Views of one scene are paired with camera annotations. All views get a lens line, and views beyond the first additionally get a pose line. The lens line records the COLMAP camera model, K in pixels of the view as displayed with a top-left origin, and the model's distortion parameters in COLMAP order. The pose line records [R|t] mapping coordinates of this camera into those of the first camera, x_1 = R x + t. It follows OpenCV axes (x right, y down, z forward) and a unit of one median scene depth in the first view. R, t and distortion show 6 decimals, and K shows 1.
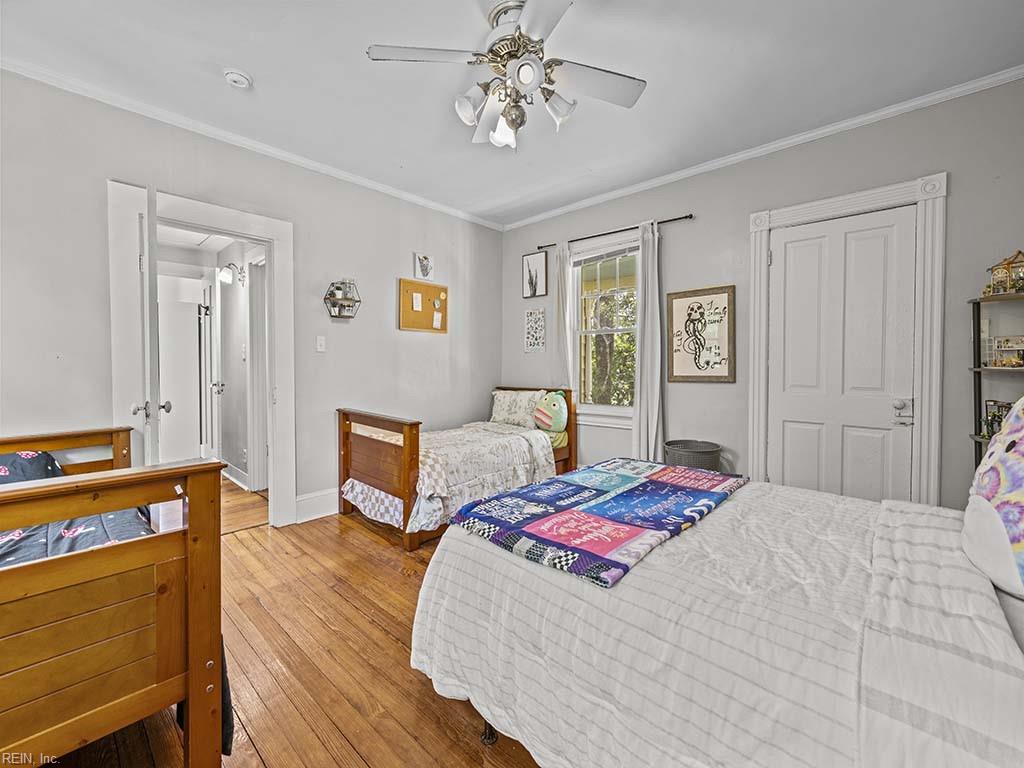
lens RADIAL K [[431.3, 0, 505.1], [0, 431.3, 366.2], [0, 0, 1]] dist [0.000049, 0.000026]
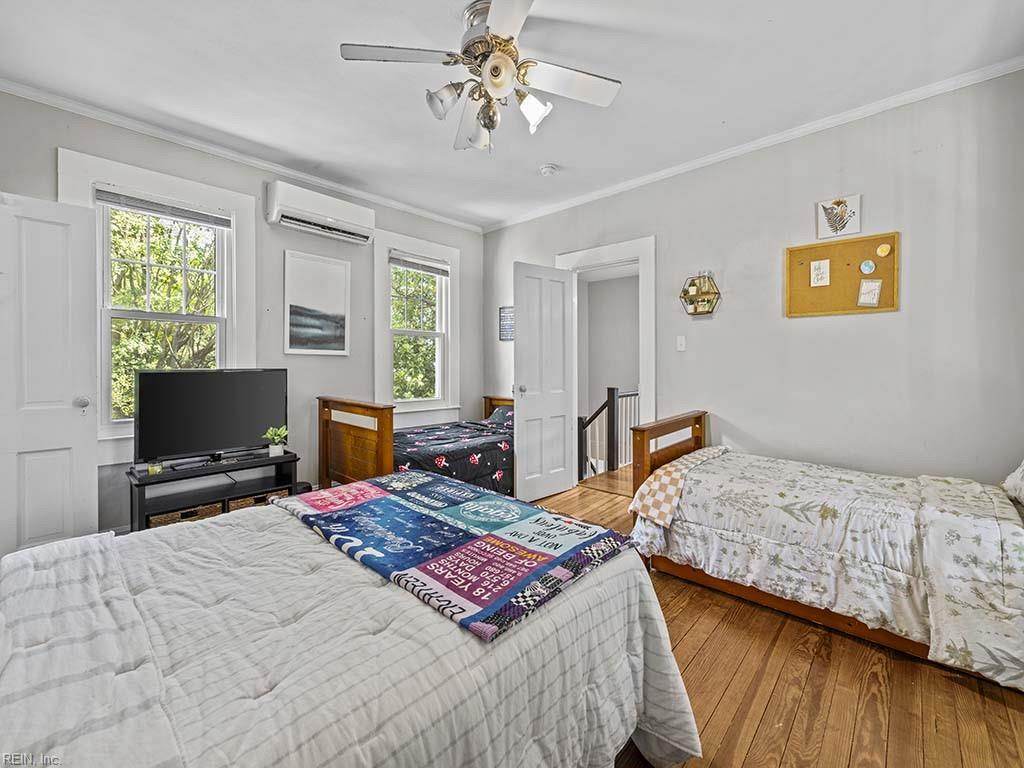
lens RADIAL K [[431.3, 0, 505.1], [0, 431.3, 366.2], [0, 0, 1]] dist [0.000049, 0.000026]
pose [[-0.022231, 0.009359, -0.999709, 1.284522], [-0.003949, 0.999948, 0.009449, -0.014838], [0.999745, 0.004158, -0.022192, 1.337068]]
